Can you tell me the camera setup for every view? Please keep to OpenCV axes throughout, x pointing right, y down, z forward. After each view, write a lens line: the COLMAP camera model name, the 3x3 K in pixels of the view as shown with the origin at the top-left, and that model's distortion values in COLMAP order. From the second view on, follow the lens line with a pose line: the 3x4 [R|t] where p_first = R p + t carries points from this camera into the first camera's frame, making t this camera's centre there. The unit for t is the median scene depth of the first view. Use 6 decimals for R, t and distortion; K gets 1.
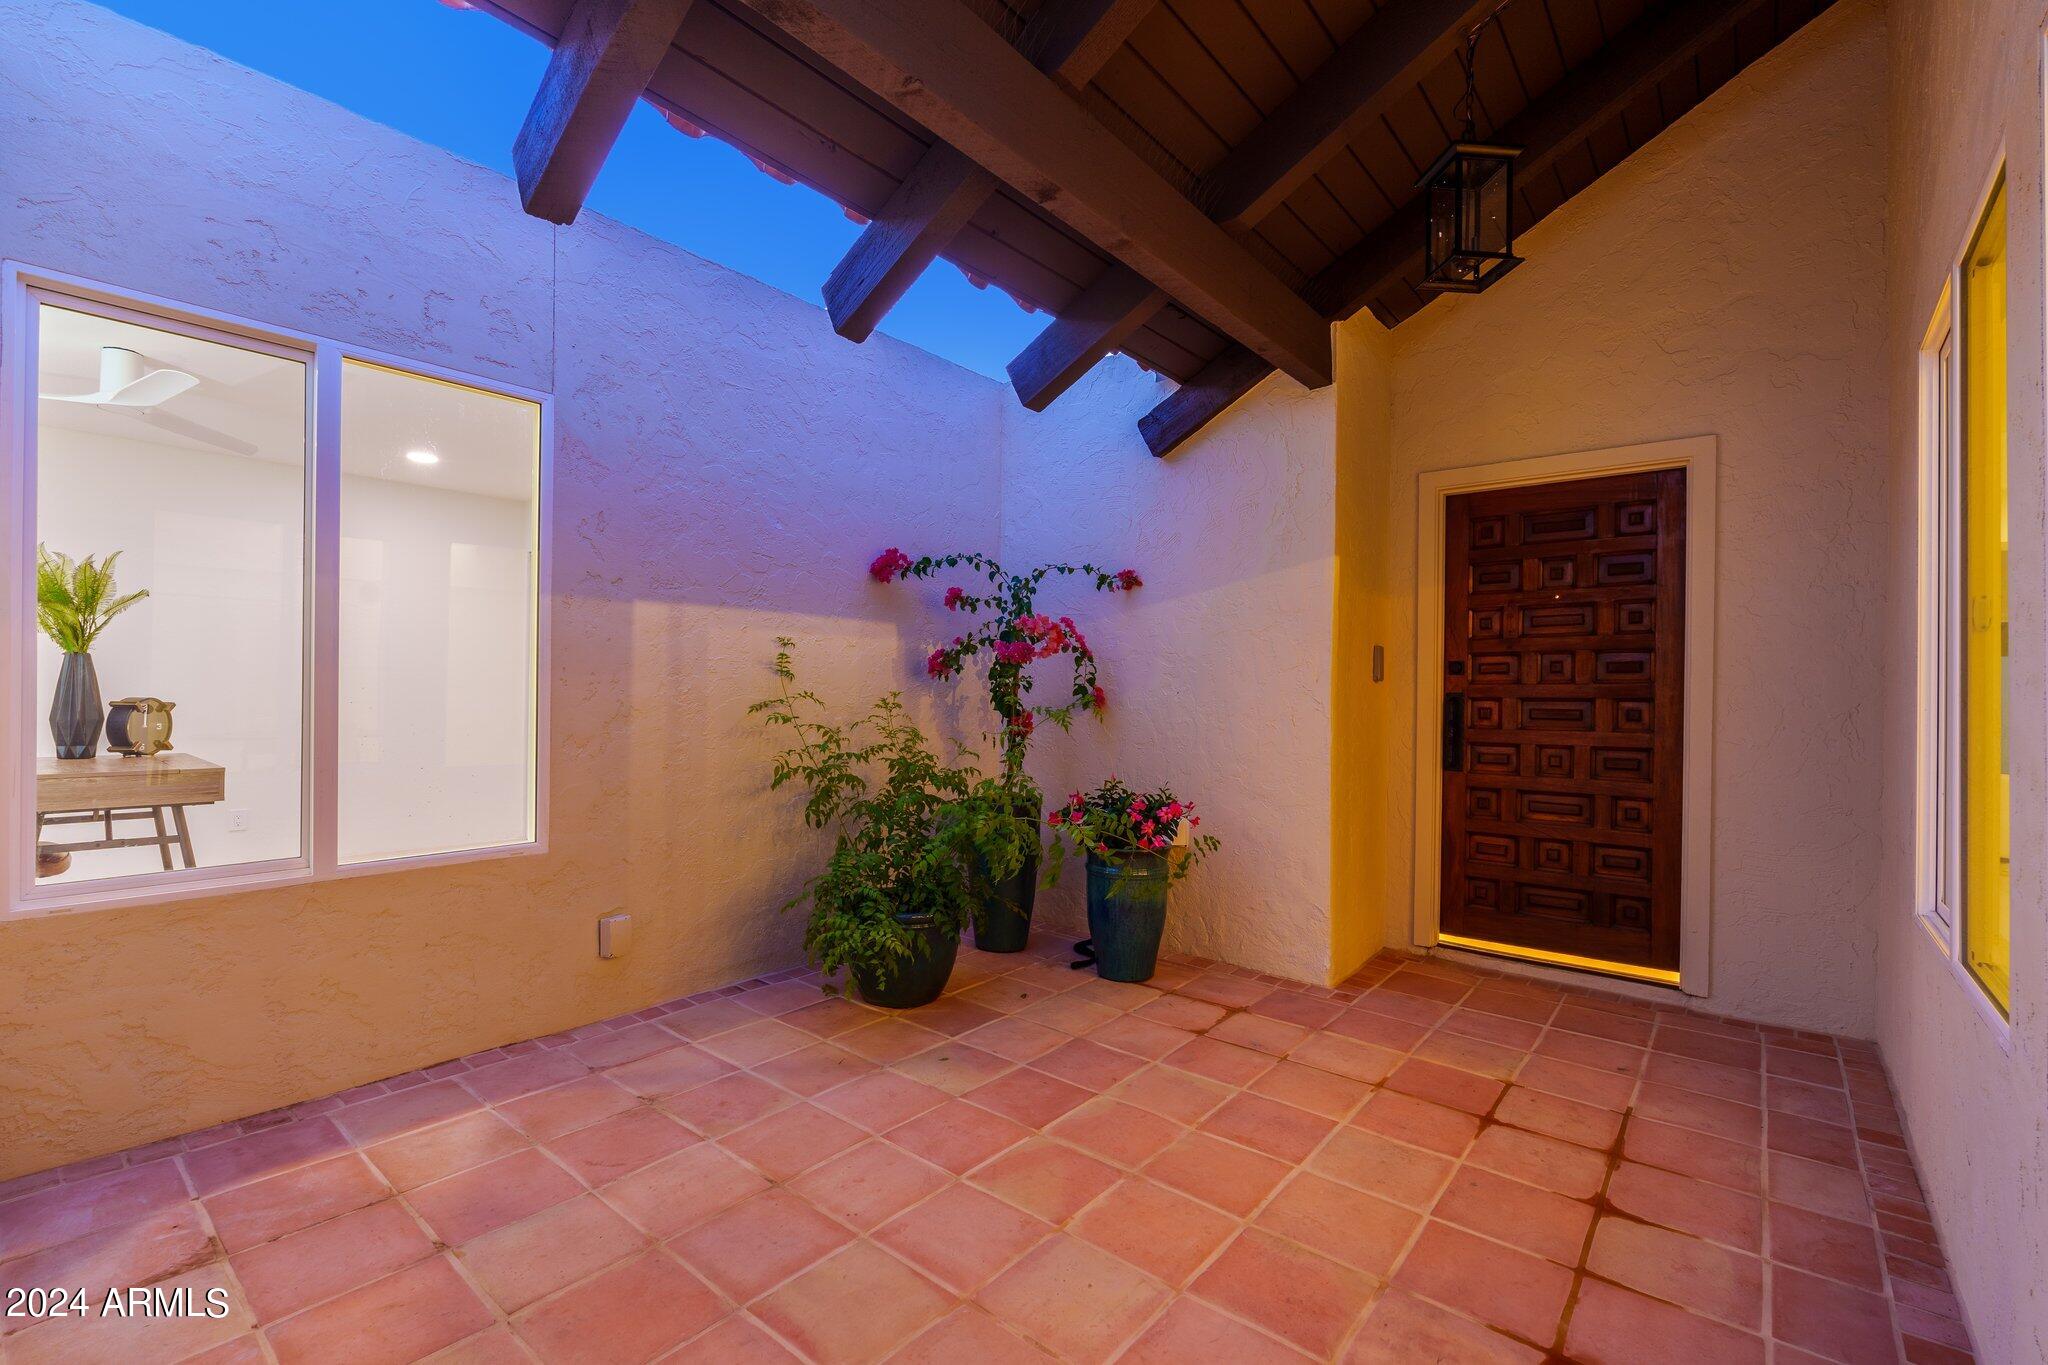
lens RADIAL K [[883.6, 0, 1026.1], [0, 883.6, 690.4], [0, 0, 1]] dist [-0.001198, -0.000012]
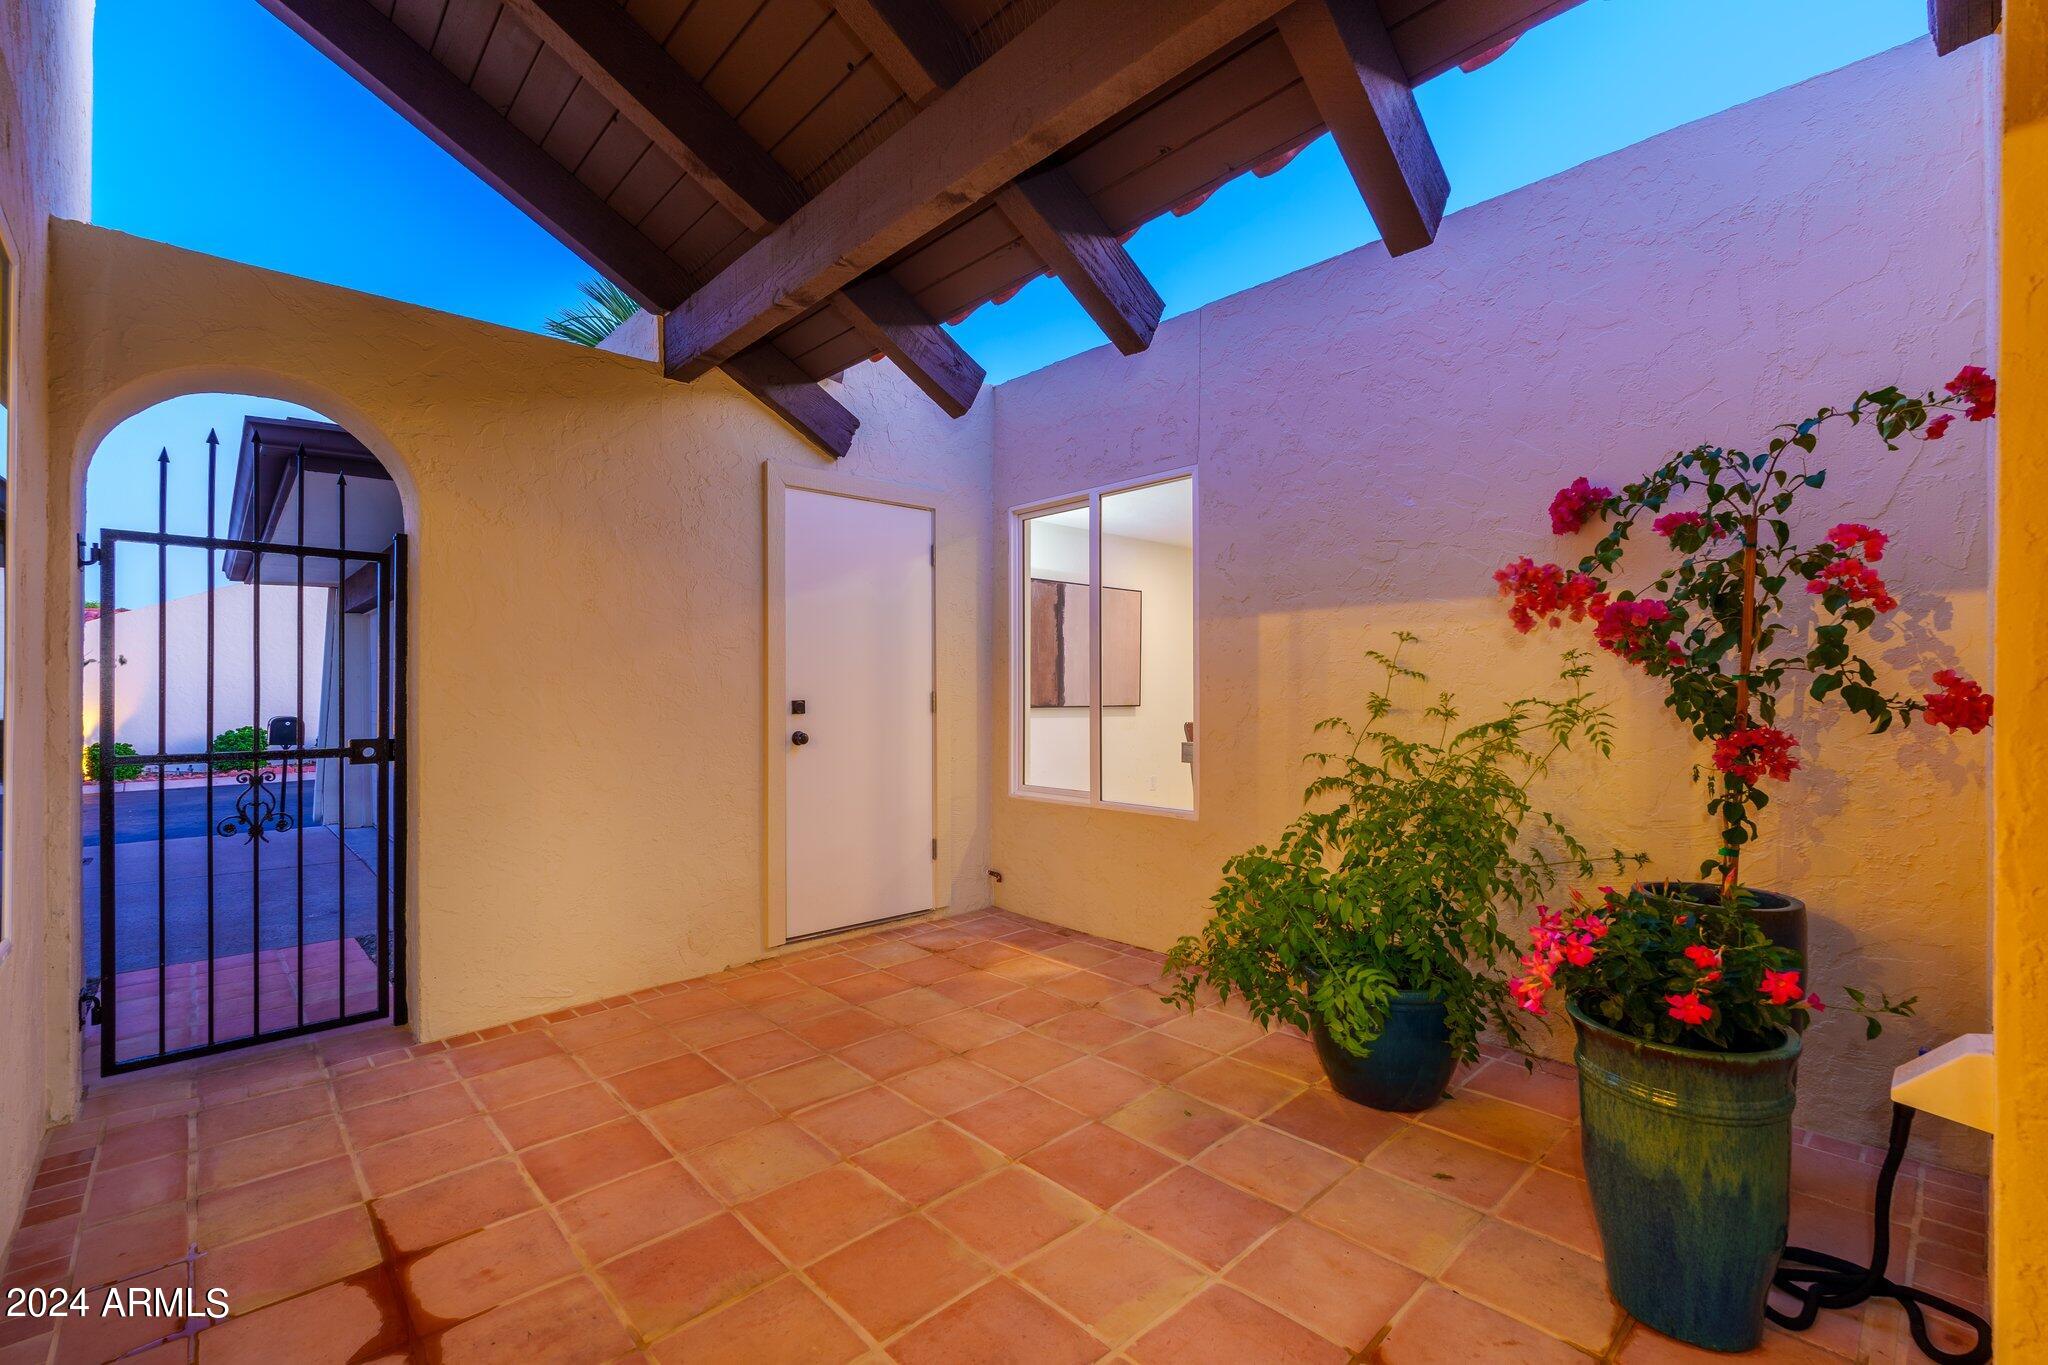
lens RADIAL K [[883.6, 0, 1026.1], [0, 883.6, 690.4], [0, 0, 1]] dist [-0.001198, -0.000012]
pose [[-0.117501, -0.013800, -0.992977, 0.872537], [-0.001994, 0.999905, -0.013660, 0.013670], [0.993071, 0.000375, -0.117517, 1.033857]]
